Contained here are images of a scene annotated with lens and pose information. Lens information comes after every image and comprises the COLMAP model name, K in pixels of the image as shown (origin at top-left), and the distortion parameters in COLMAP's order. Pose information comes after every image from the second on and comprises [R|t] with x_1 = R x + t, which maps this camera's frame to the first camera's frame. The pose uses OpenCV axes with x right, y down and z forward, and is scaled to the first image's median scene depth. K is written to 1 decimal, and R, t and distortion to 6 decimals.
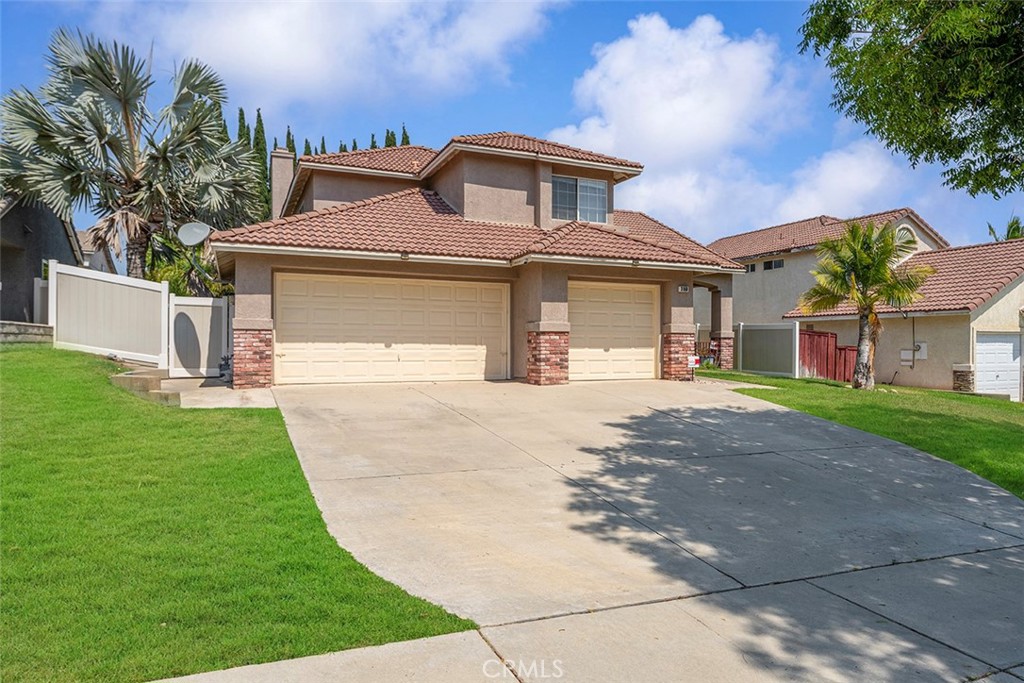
lens RADIAL K [[640.6, 0, 511.9], [0, 640.6, 341.0], [0, 0, 1]] dist [-0.005439, 0.000830]
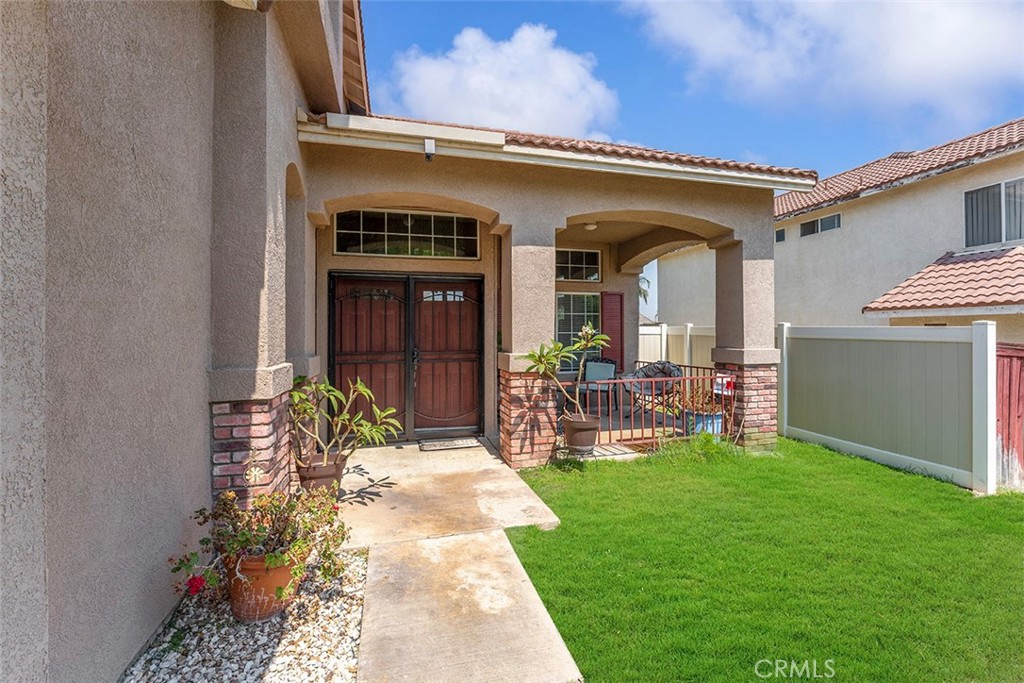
lens RADIAL K [[421.5, 0, 509.5], [0, 421.5, 332.6], [0, 0, 1]] dist [0.002376, 0.000121]
pose [[0.989263, -0.006344, -0.146010, 0.332971], [0.007648, 0.999936, 0.008374, -0.040553], [0.145948, -0.009401, 0.989248, 1.080792]]
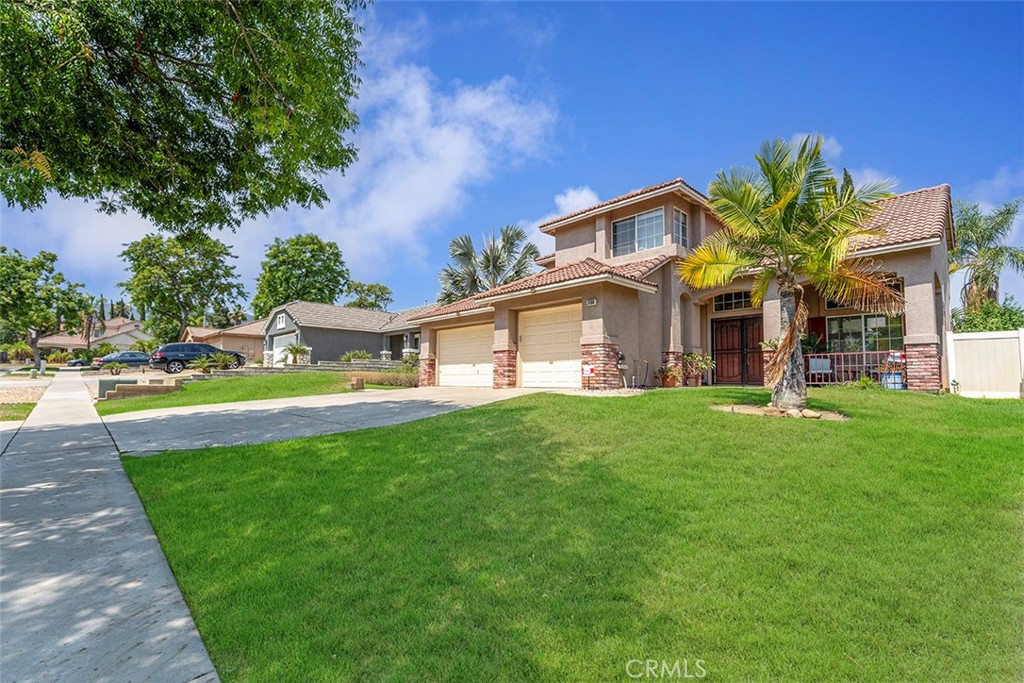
lens RADIAL K [[469.1, 0, 510.3], [0, 469.1, 347.8], [0, 0, 1]] dist [-0.001520, -0.000192]
pose [[0.326368, -0.074209, -0.942325, 0.972149], [-0.001611, 0.996868, -0.079063, 0.056423], [0.945241, 0.027321, 0.325226, 0.643030]]
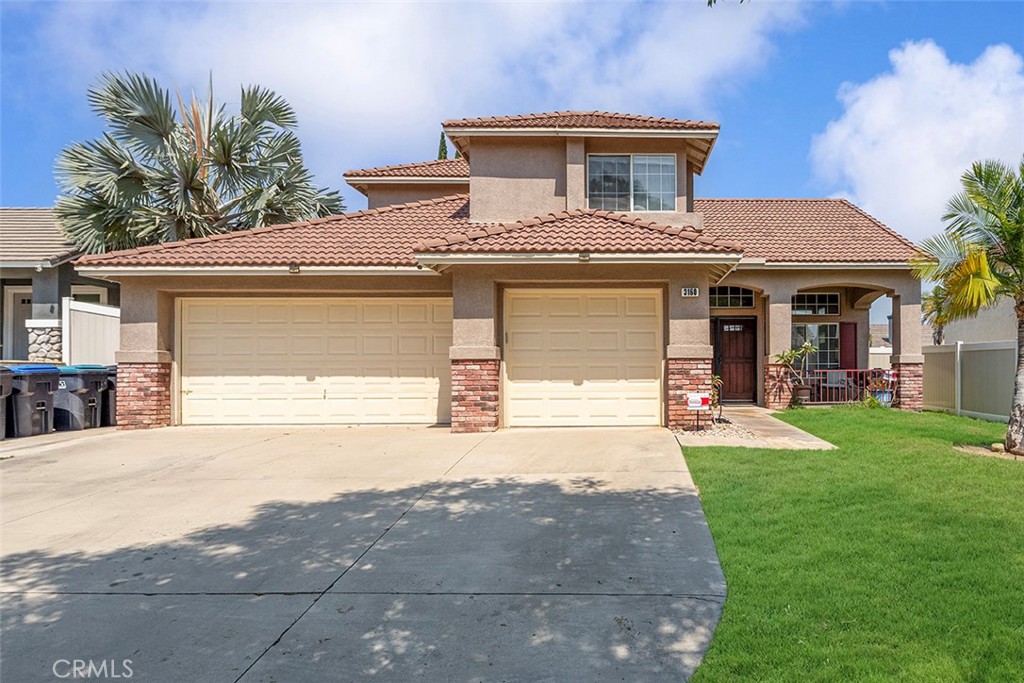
lens RADIAL K [[654.2, 0, 634.6], [0, 654.2, 369.8], [0, 0, 1]] dist [-0.008231, 0.001068]
pose [[0.927299, -0.010419, -0.374177, 0.477043], [0.009976, 0.999945, -0.003121, 0.001124], [0.374189, -0.000838, 0.927352, 0.353141]]
